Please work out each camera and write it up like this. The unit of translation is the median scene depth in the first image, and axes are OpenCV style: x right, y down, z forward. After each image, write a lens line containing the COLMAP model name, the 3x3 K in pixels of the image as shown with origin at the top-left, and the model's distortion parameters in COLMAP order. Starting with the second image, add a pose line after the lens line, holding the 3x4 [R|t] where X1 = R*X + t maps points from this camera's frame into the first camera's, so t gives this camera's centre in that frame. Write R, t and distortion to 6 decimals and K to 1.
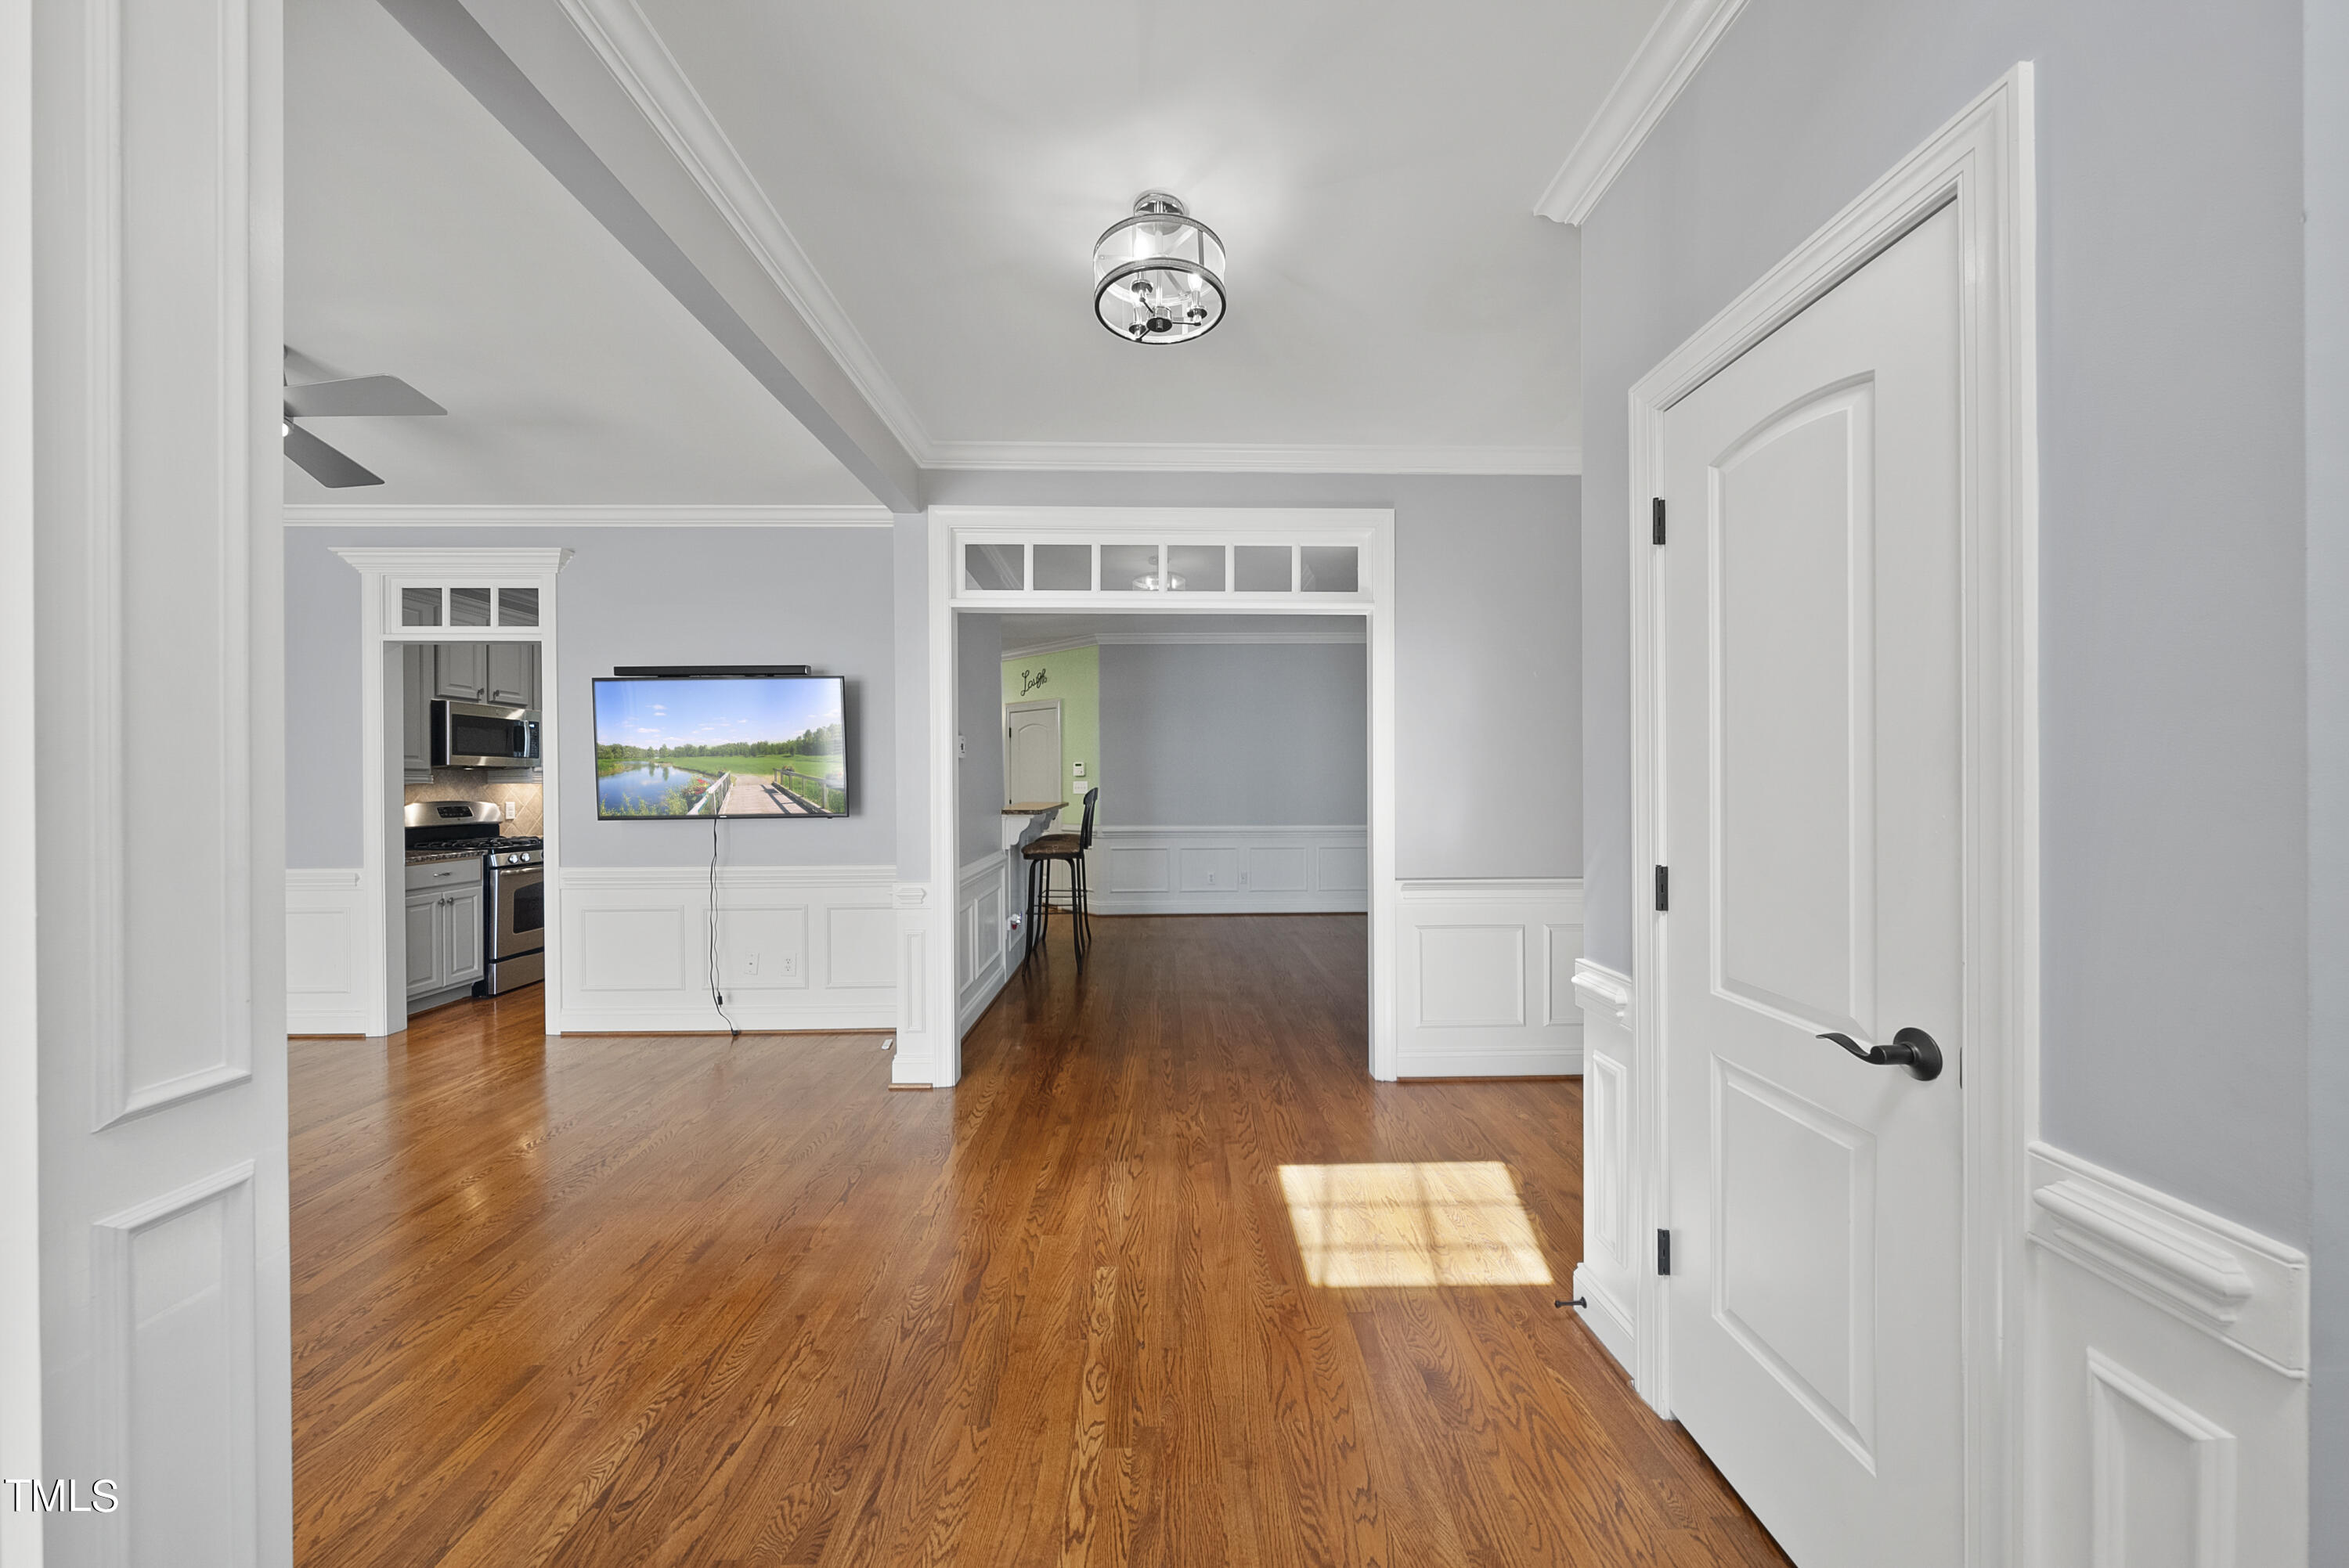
lens RADIAL K [[808.6, 0, 1179.8], [0, 808.6, 781.5], [0, 0, 1]] dist [0.003389, 0.000074]
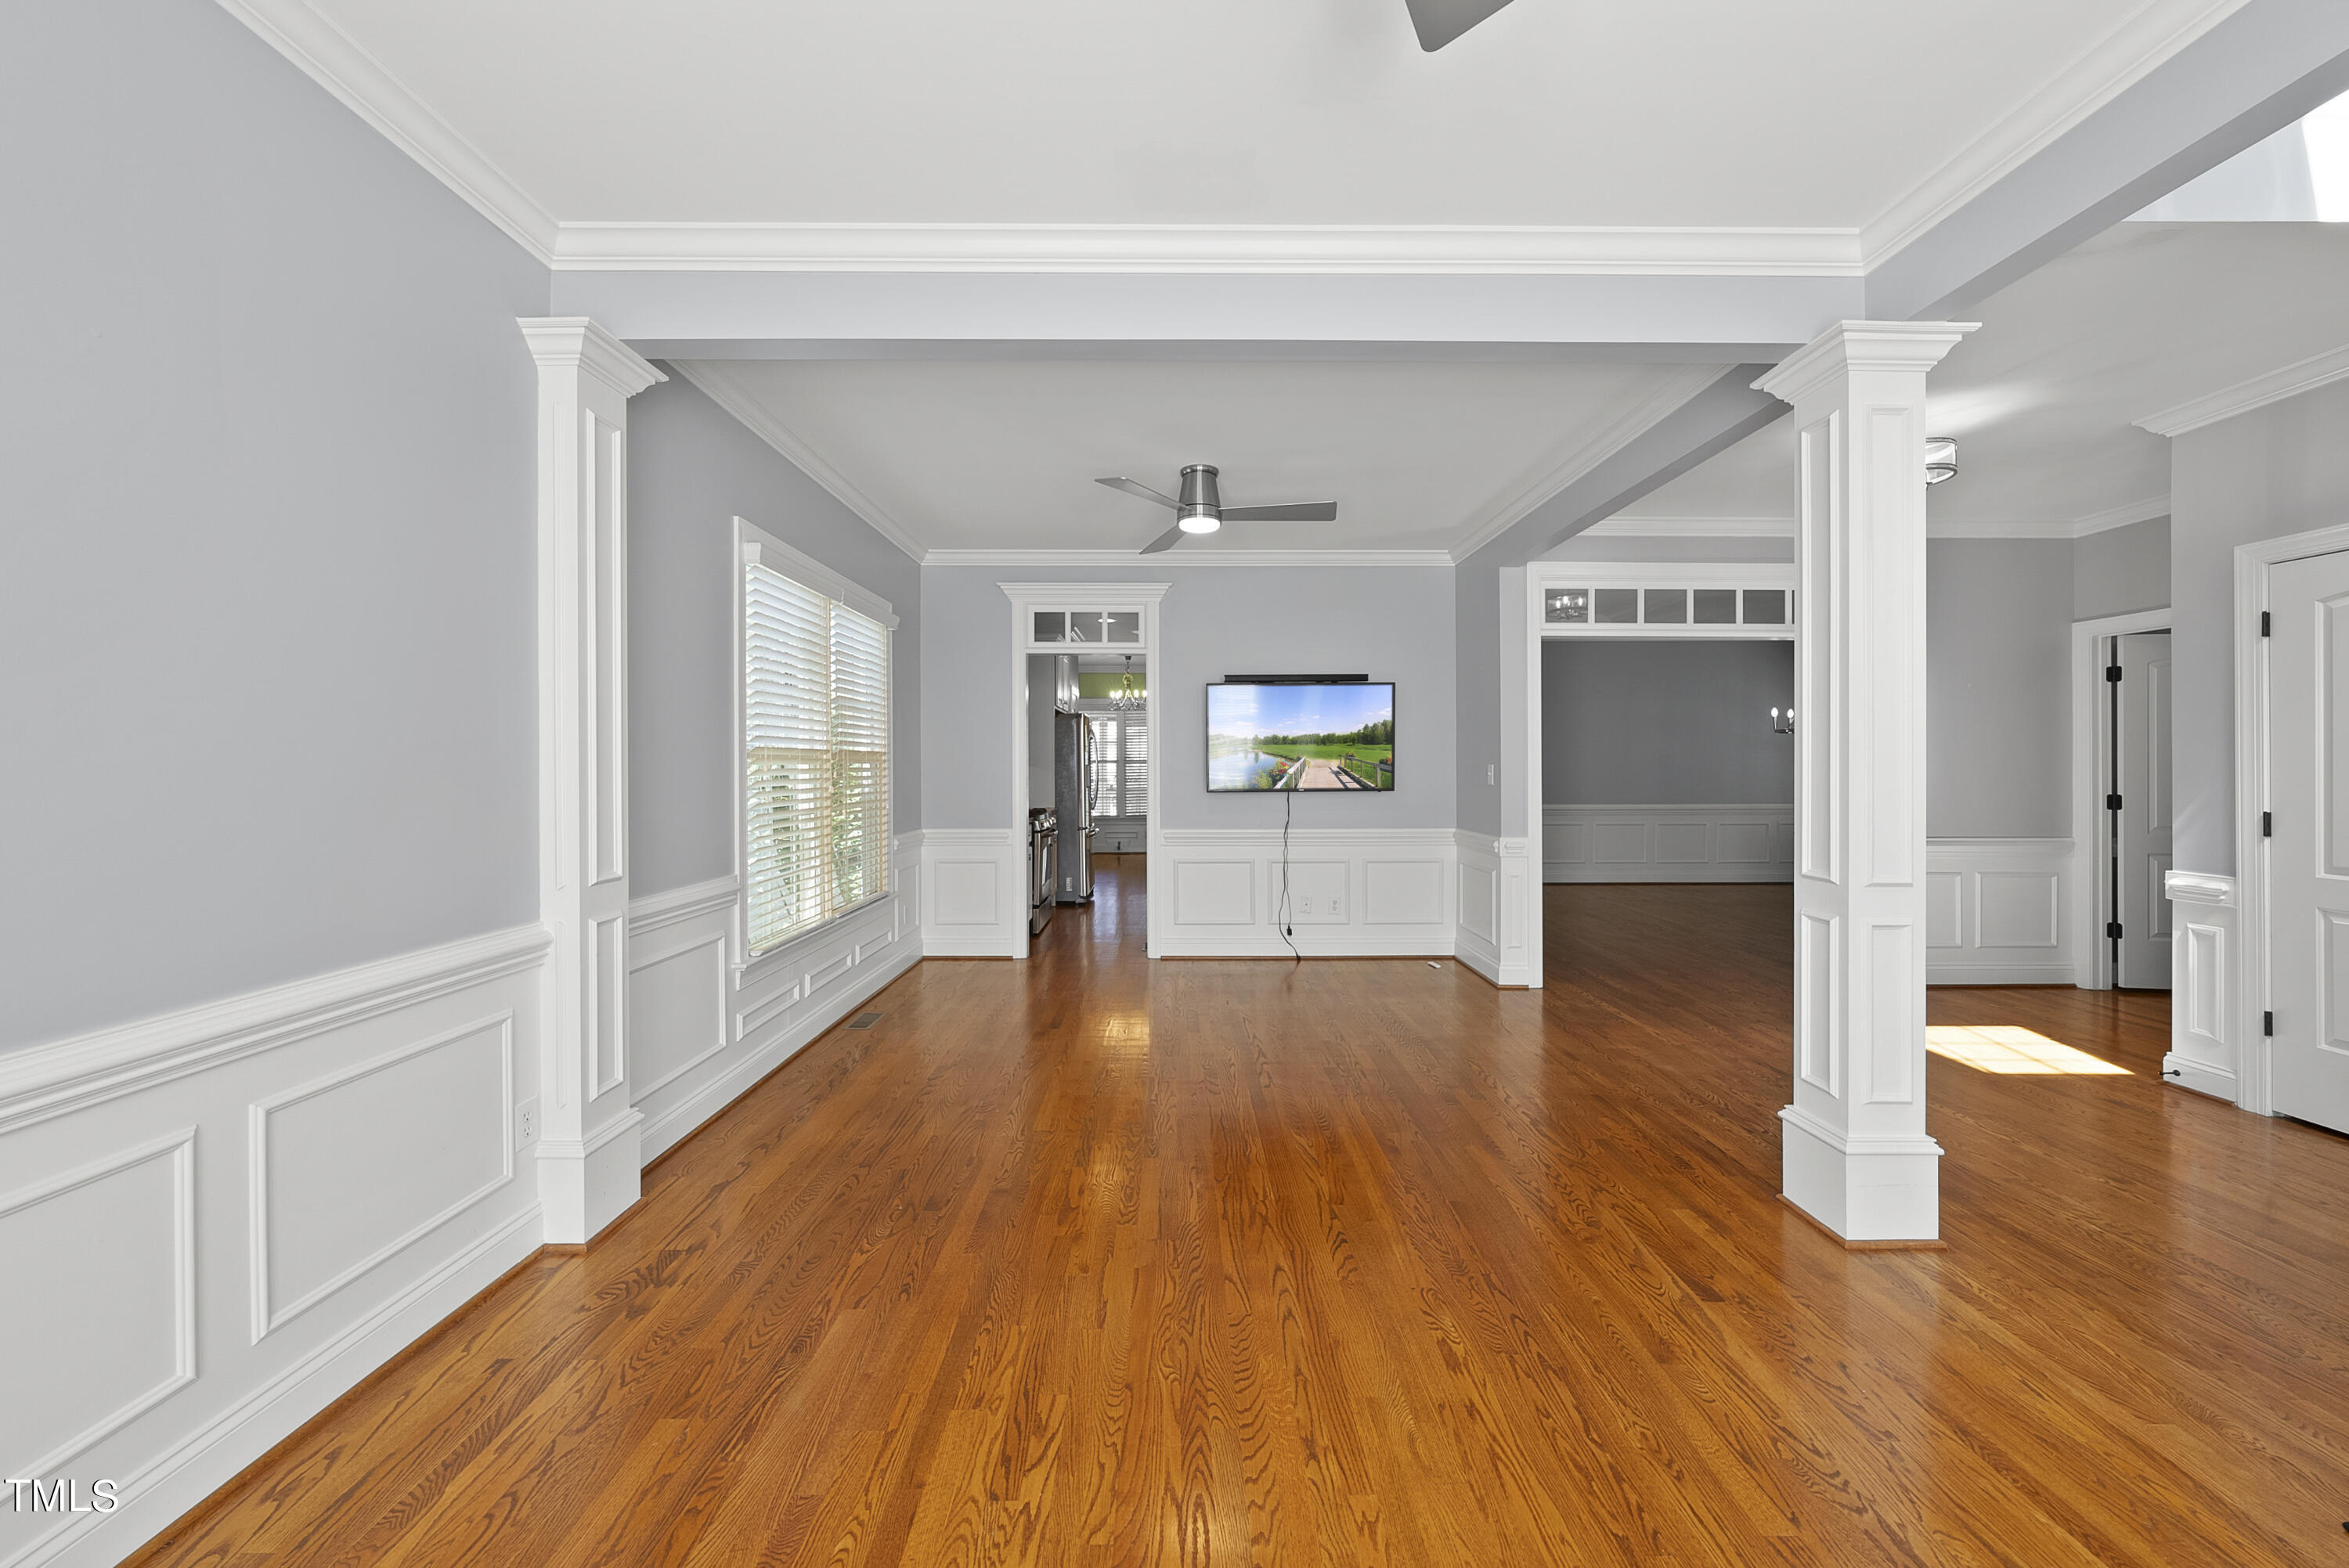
lens RADIAL K [[842.2, 0, 1171.1], [0, 842.2, 780.9], [0, 0, 1]] dist [-0.020408, -0.000104]
pose [[0.999535, 0.013616, -0.027292, -0.734823], [-0.013456, 0.999891, 0.006038, 0.022000], [0.027372, -0.005668, 0.999609, -0.360653]]
